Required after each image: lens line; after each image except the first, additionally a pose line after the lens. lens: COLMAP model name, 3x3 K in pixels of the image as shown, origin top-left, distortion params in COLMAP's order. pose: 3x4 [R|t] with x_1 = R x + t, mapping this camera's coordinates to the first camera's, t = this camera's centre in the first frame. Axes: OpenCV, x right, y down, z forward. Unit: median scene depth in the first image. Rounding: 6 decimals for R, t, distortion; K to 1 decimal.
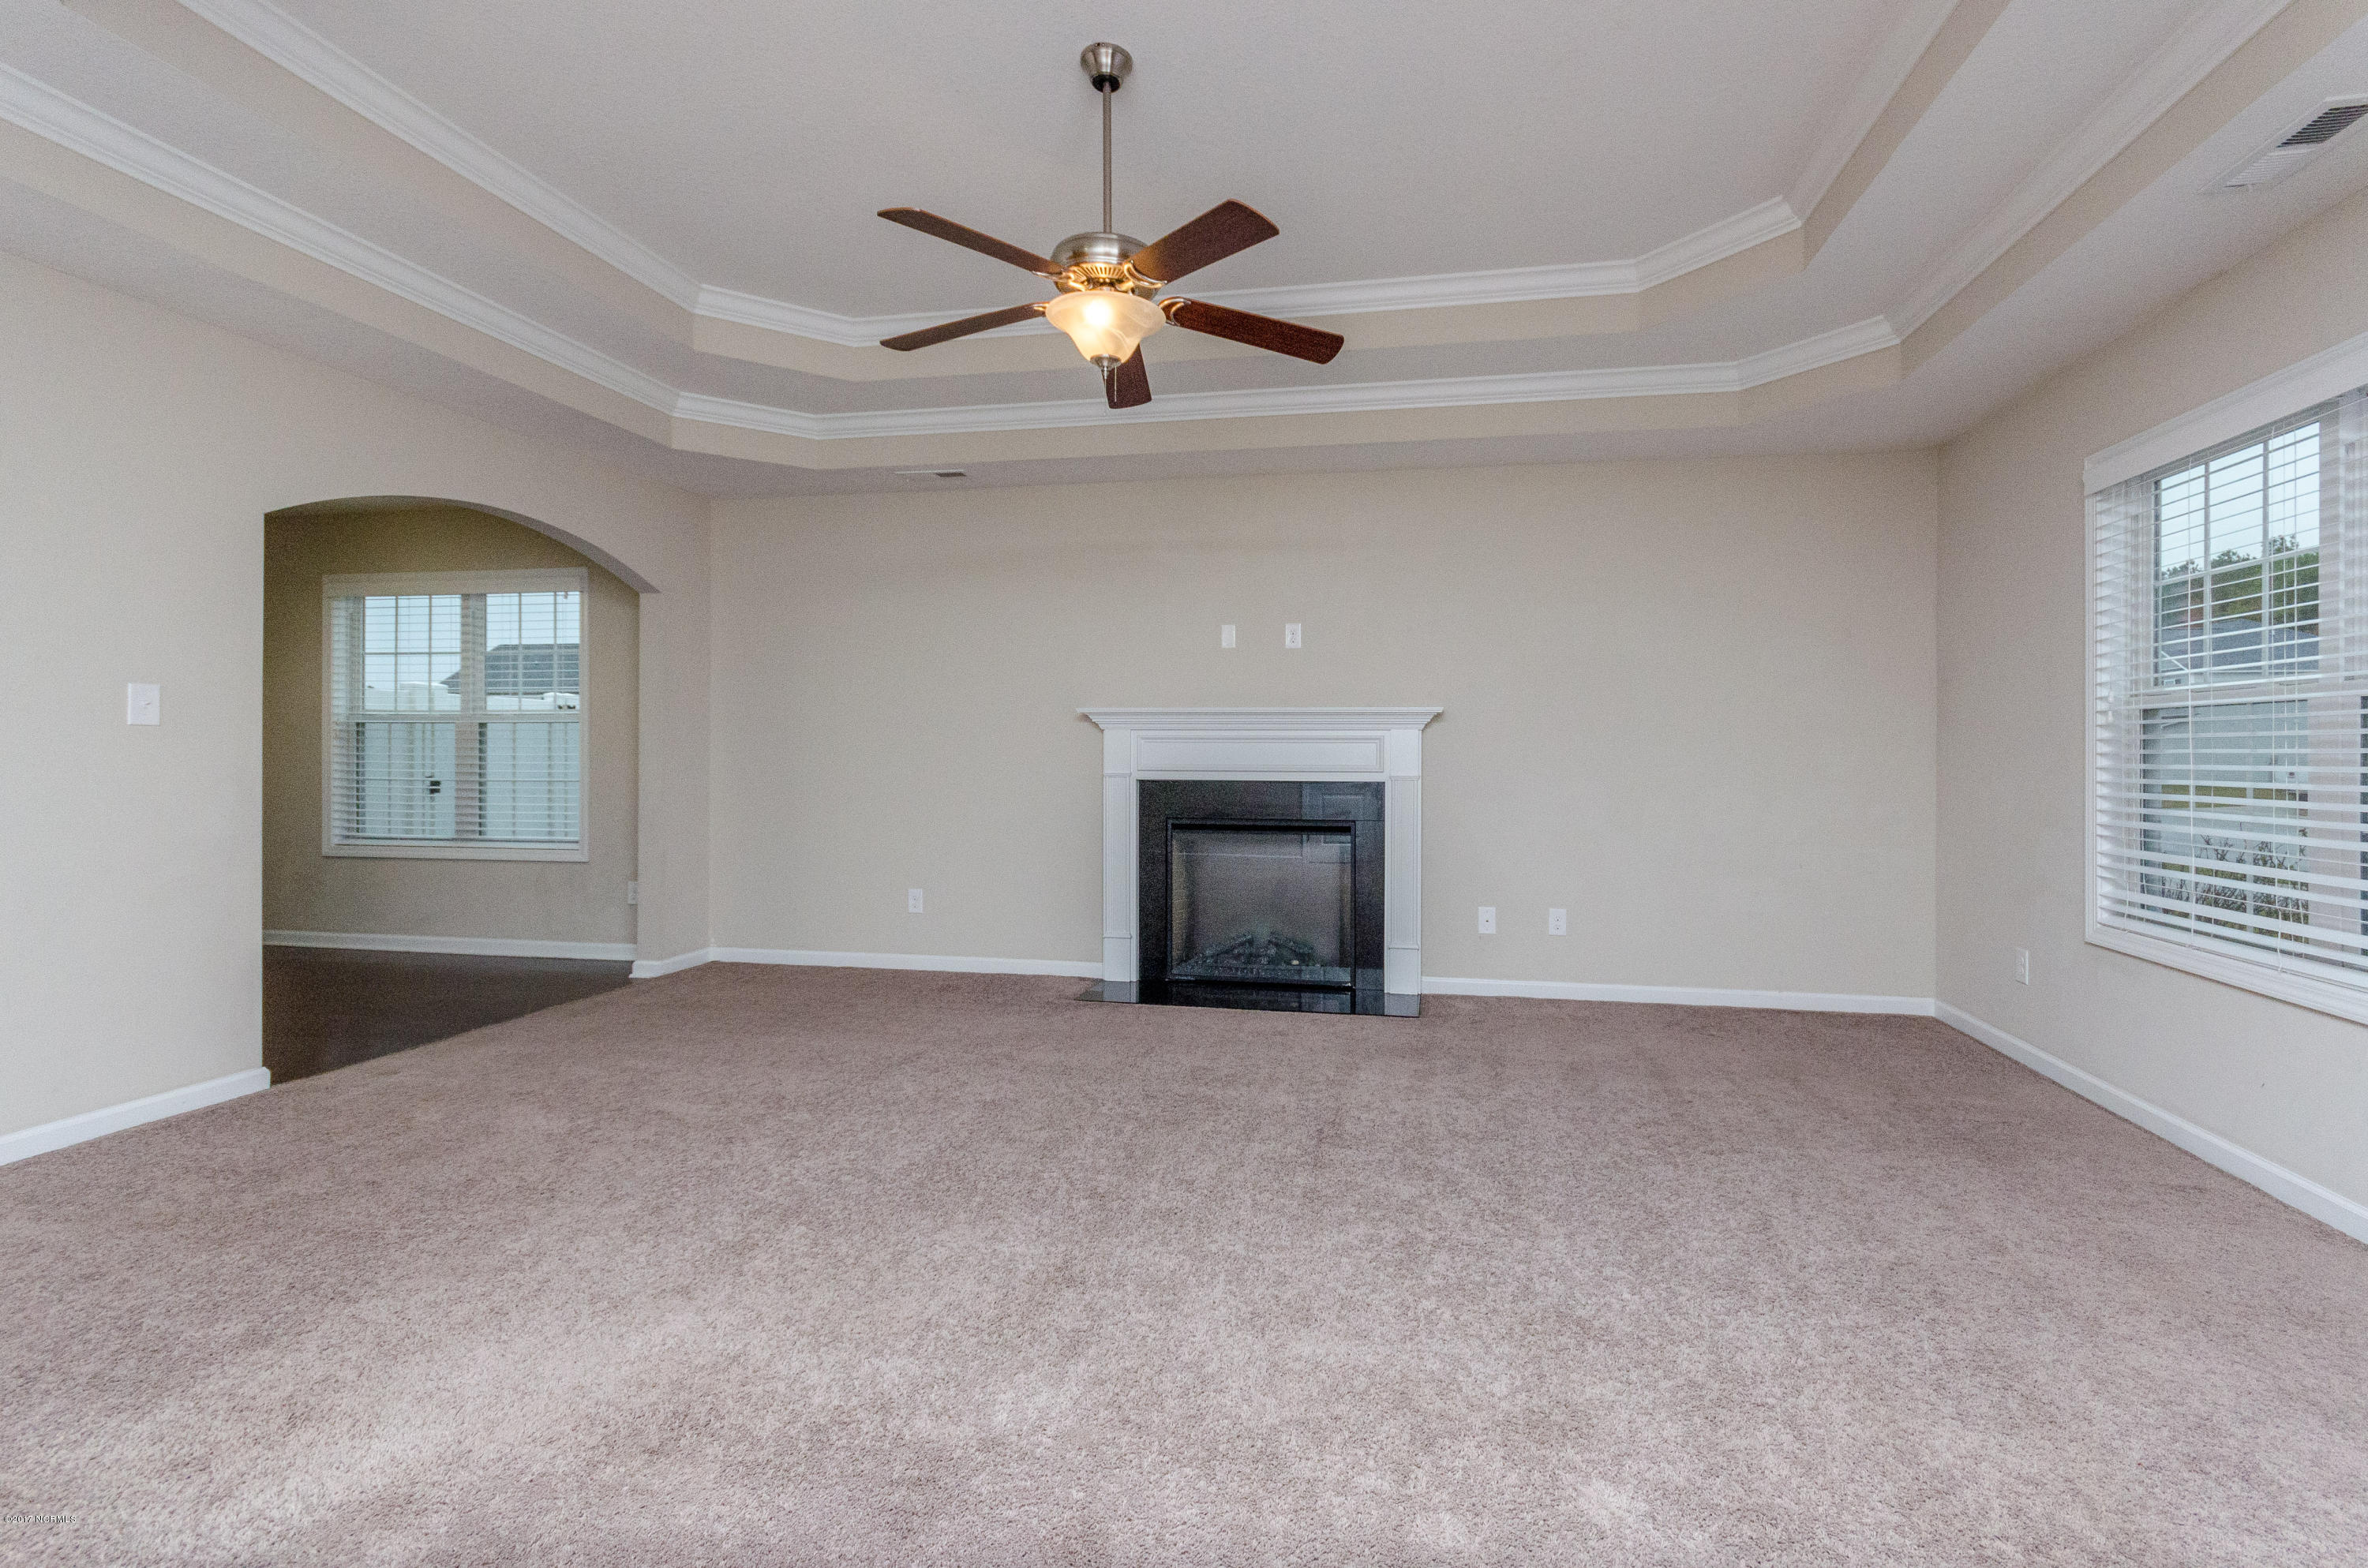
lens RADIAL K [[1071.9, 0, 1210.8], [0, 1071.9, 786.1], [0, 0, 1]] dist [0.003033, 0.000513]
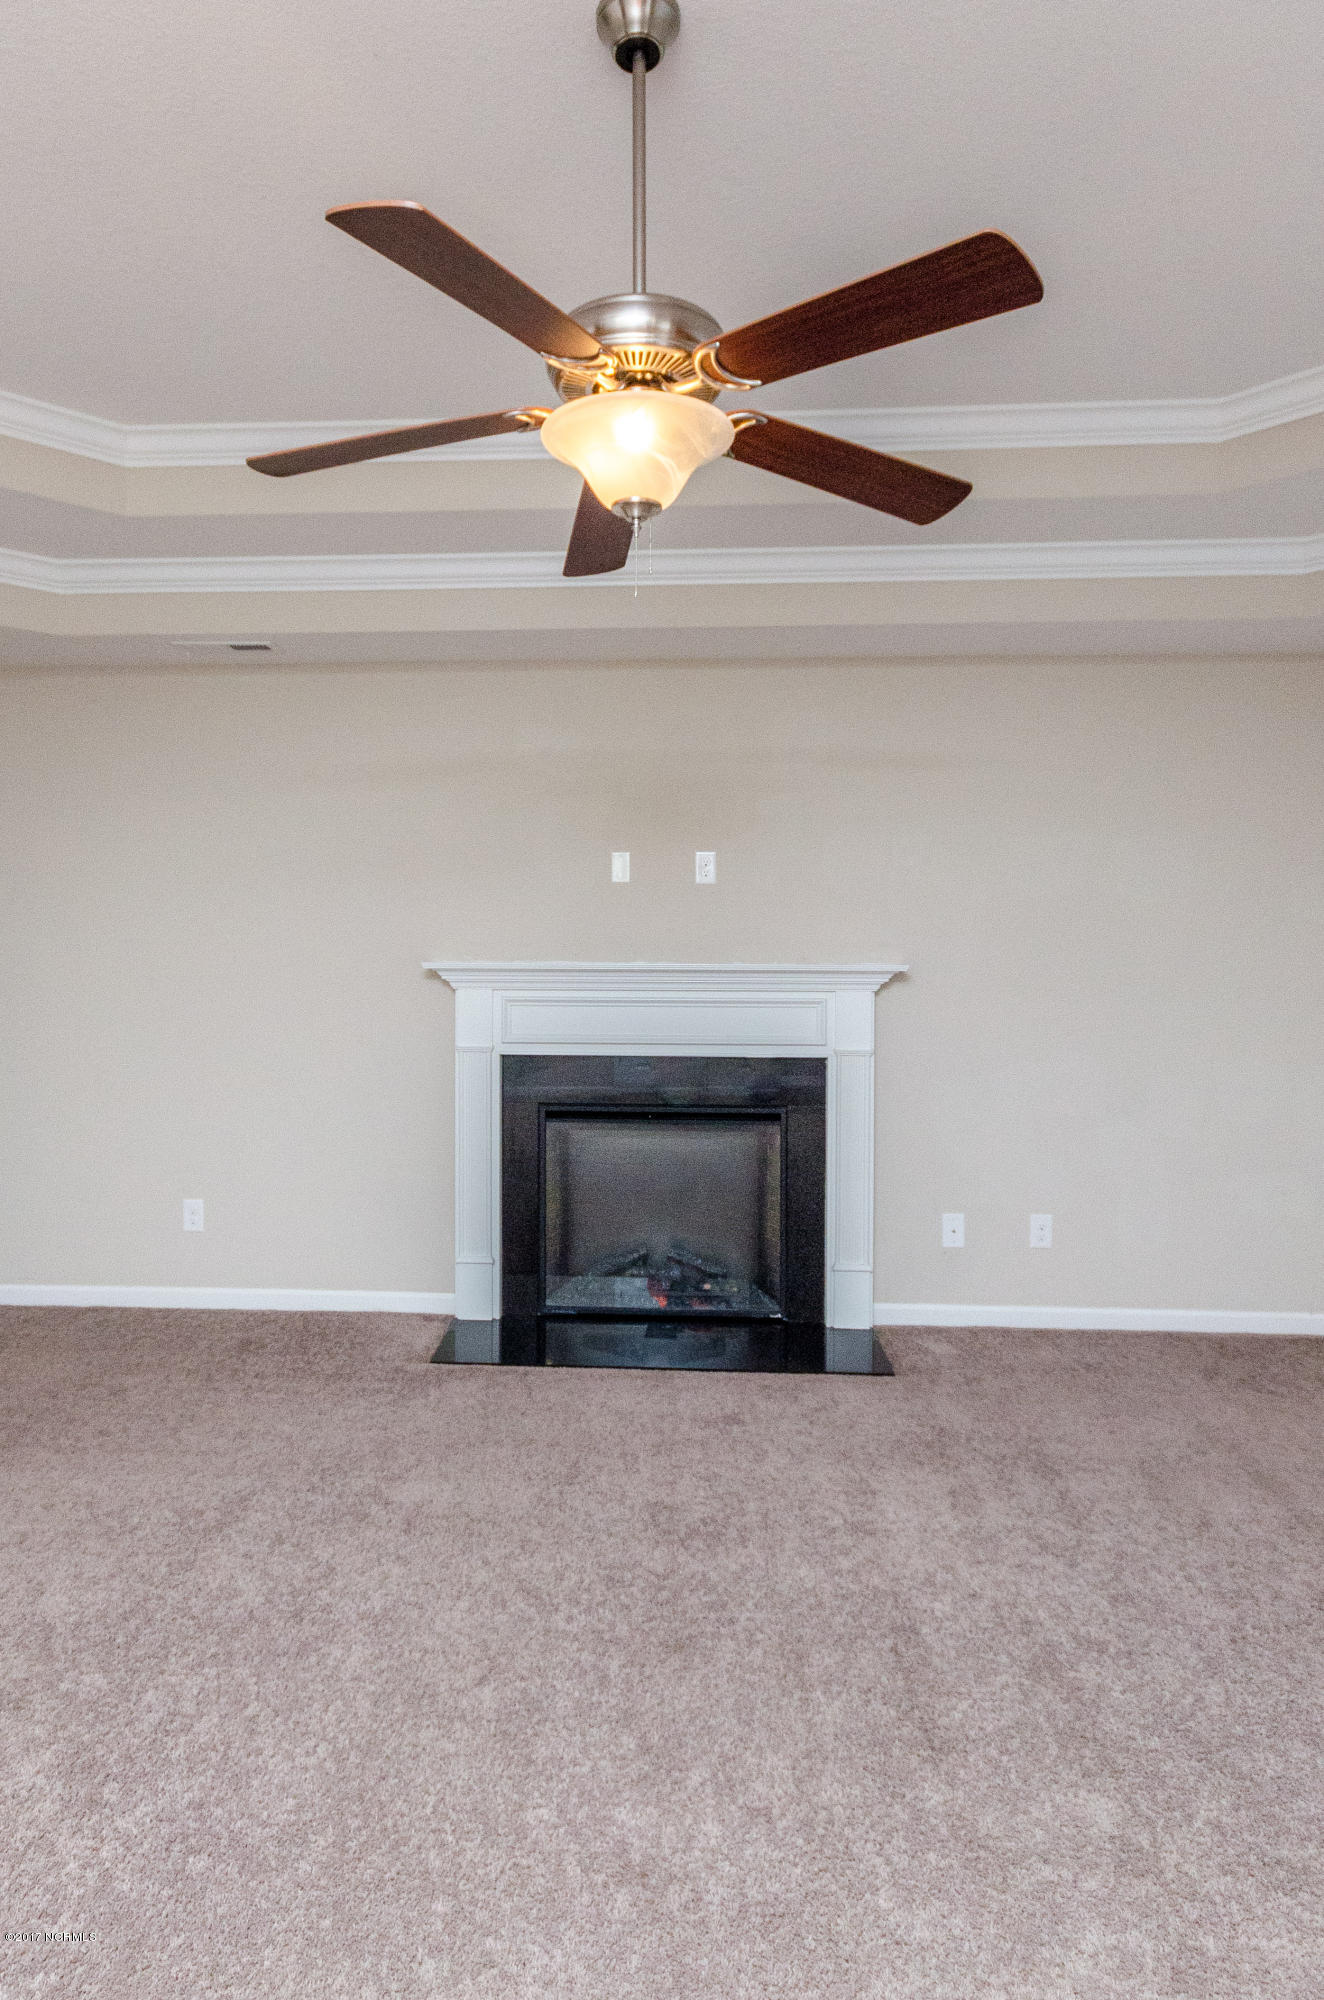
lens RADIAL K [[1253.6, 0, 662.0], [0, 1253.6, 1000.0], [0, 0, 1]] dist [0.010840, 0.004961]
pose [[0.992574, -0.007071, 0.121440, -0.096834], [0.007586, 0.999964, -0.003786, -0.062171], [-0.121409, 0.004680, 0.992592, 0.158566]]
